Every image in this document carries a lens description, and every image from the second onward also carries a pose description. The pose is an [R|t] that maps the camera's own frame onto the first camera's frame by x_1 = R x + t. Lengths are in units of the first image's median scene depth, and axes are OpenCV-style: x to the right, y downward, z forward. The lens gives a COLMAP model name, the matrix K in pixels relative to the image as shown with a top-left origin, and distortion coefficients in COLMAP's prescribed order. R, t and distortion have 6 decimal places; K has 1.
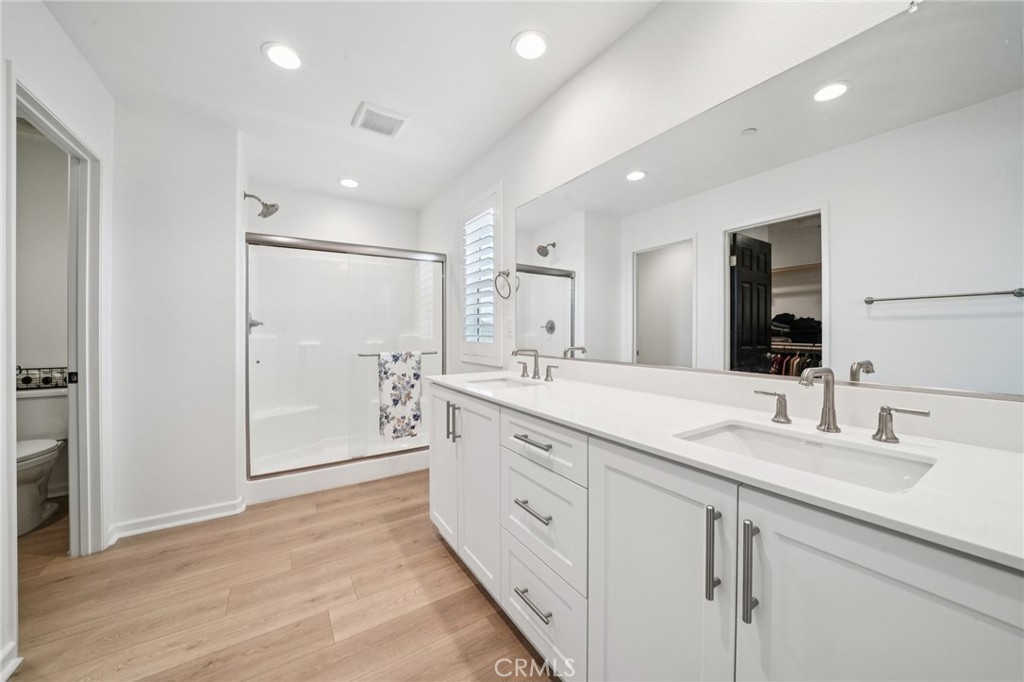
lens RADIAL K [[370.5, 0, 504.0], [0, 370.5, 328.3], [0, 0, 1]] dist [-0.021405, -0.000082]
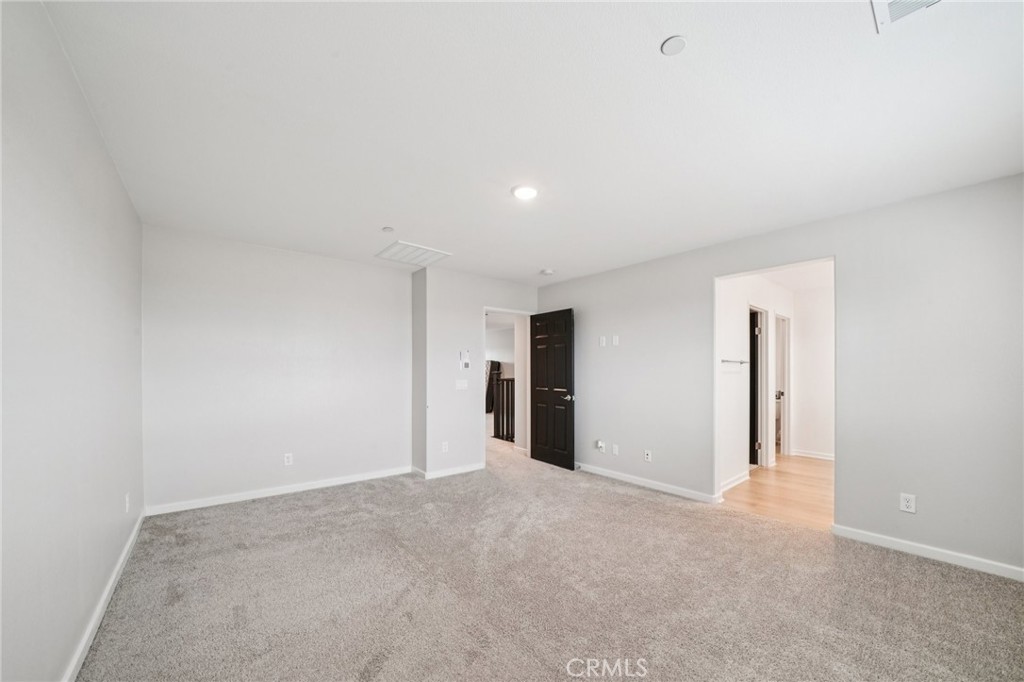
lens RADIAL K [[372.1, 0, 507.4], [0, 372.1, 368.2], [0, 0, 1]] dist [-0.016680, 0.000020]
pose [[0.131217, -0.002153, -0.991351, 1.467509], [0.003965, 0.999991, -0.001647, -0.074761], [0.991346, -0.003715, 0.131224, -1.596566]]
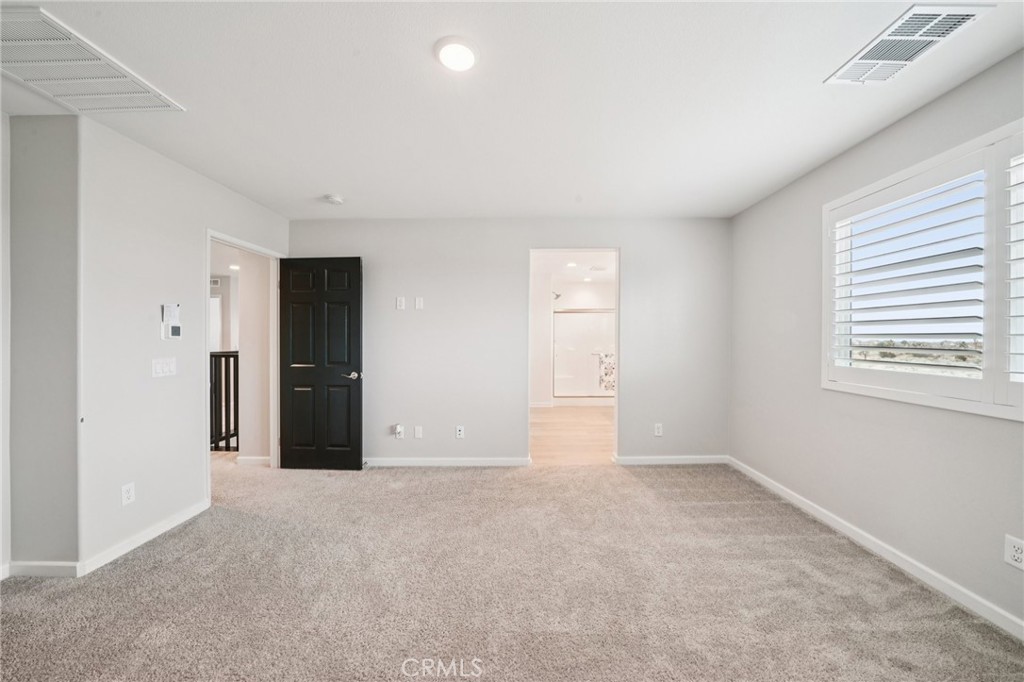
lens RADIAL K [[365.5, 0, 519.5], [0, 365.5, 342.3], [0, 0, 1]] dist [-0.016975, 0.000211]
pose [[0.848642, 0.004522, -0.528949, 0.732285], [0.005162, 0.999845, 0.016829, -0.073666], [0.528943, -0.017012, 0.848487, -1.975855]]
